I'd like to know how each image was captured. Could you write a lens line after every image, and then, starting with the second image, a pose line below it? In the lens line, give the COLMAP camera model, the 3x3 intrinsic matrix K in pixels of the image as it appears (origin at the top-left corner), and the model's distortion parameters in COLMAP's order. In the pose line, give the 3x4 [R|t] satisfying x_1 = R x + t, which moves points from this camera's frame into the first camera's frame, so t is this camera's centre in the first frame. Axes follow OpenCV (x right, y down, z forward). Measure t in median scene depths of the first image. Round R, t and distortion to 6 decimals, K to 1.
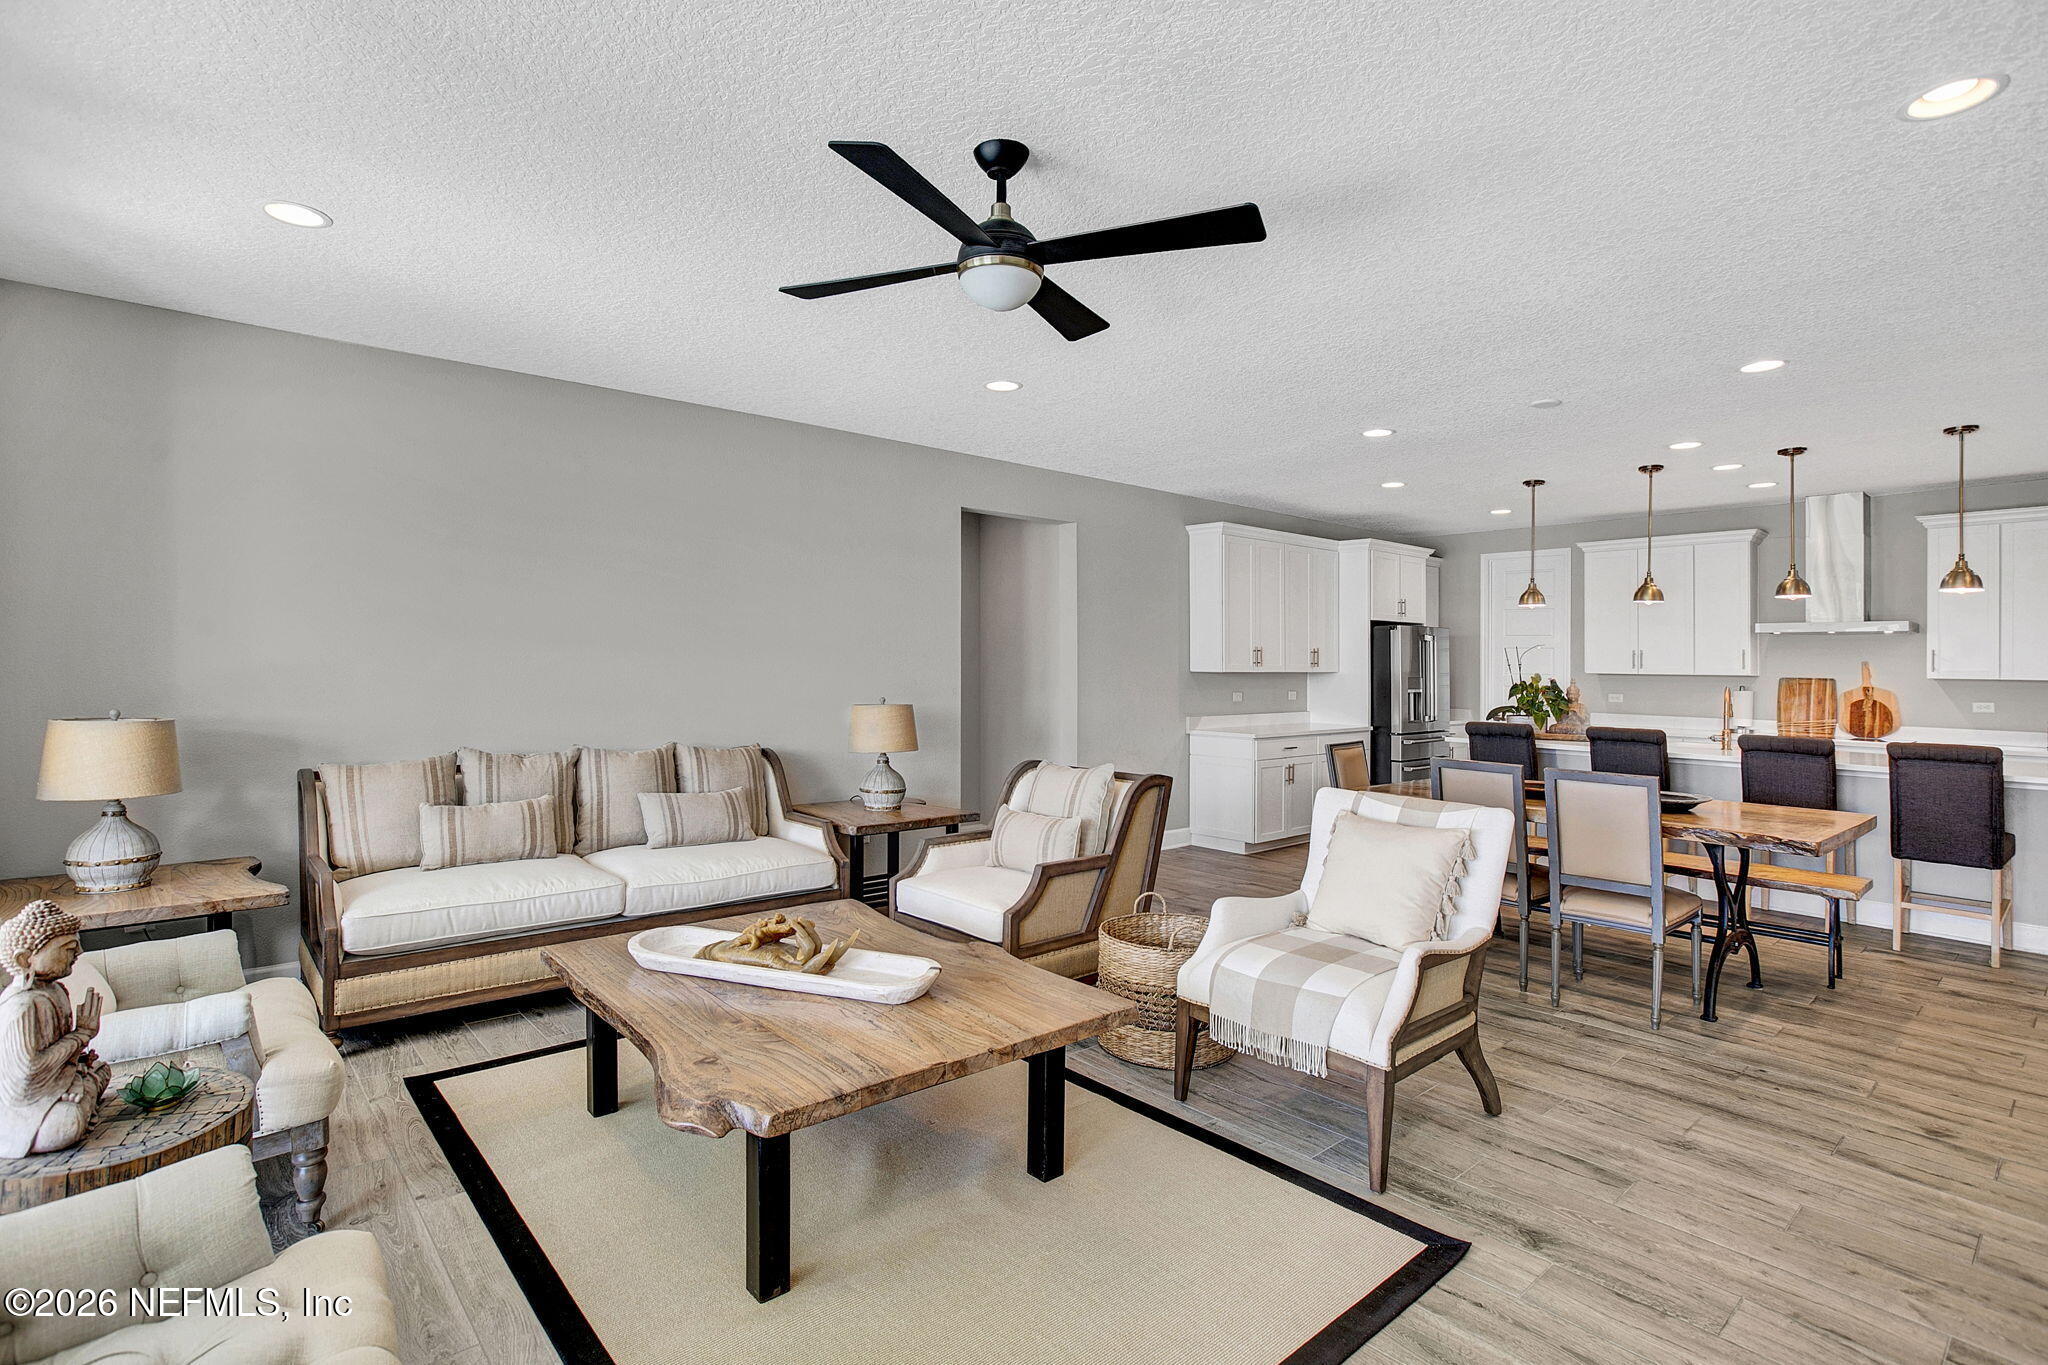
lens RADIAL K [[997.0, 0, 1021.1], [0, 997.0, 657.1], [0, 0, 1]] dist [-0.001728, -0.000064]
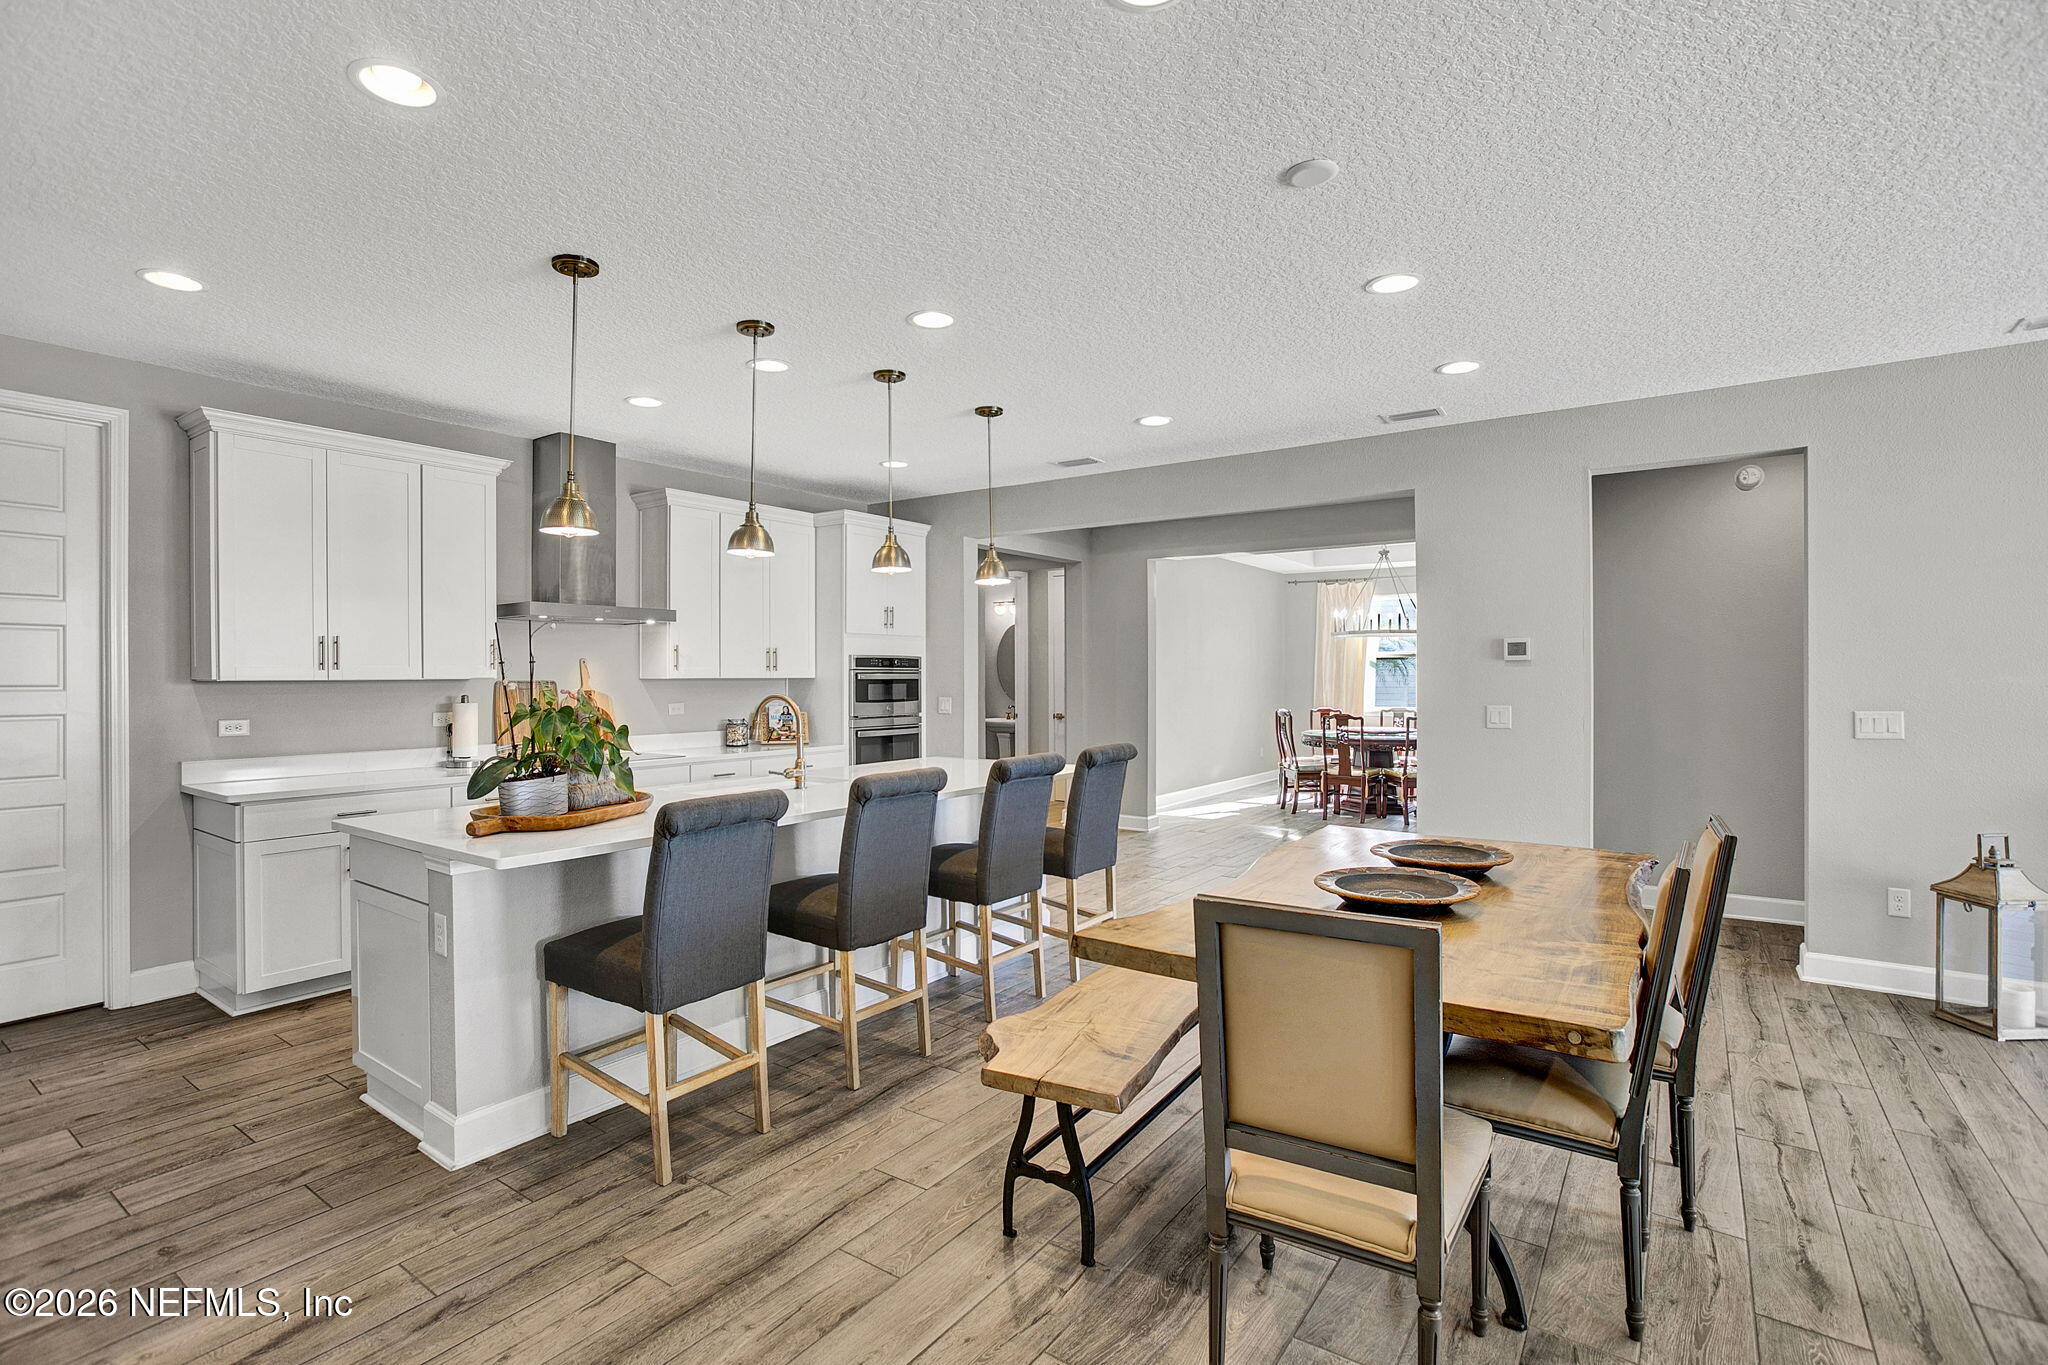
lens RADIAL K [[960.6, 0, 982.7], [0, 960.6, 673.4], [0, 0, 1]] dist [-0.002709, 0.000432]
pose [[-0.217059, -0.011830, 0.976087, 0.099989], [0.001550, 0.999921, 0.012463, 0.018190], [-0.976157, 0.004218, -0.217024, 1.950688]]
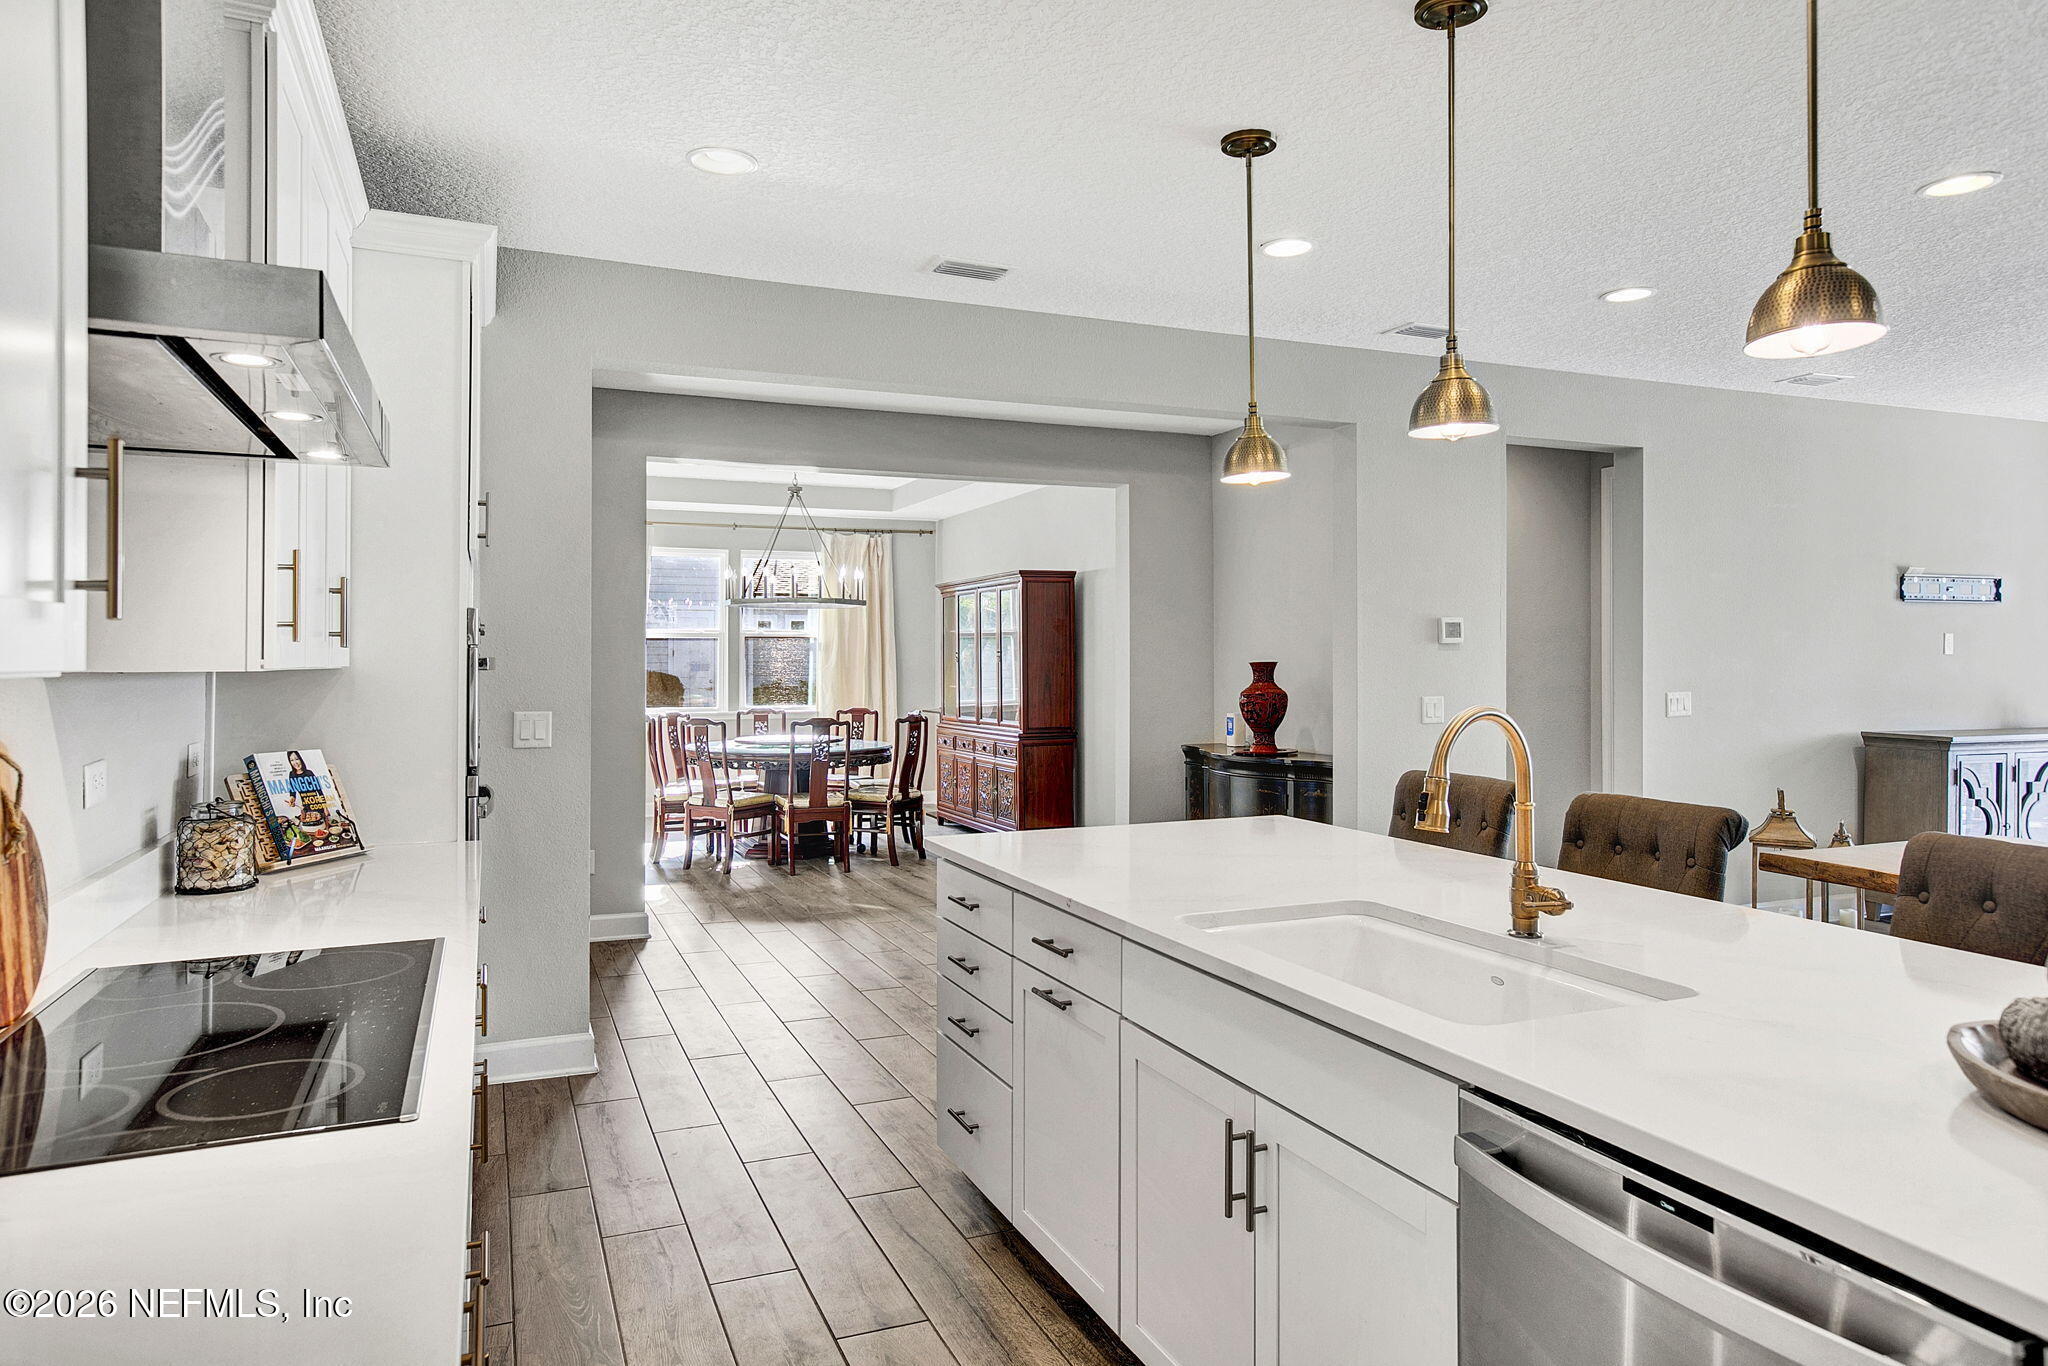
lens RADIAL K [[1281.5, 0, 1028.3], [0, 1281.5, 655.4], [0, 0, 1]] dist [-0.001095, 0.000217]
pose [[-0.950607, -0.010154, 0.310231, 1.430832], [-0.009931, 0.999948, 0.002299, 0.036213], [-0.310239, -0.000895, -0.950658, 2.660212]]
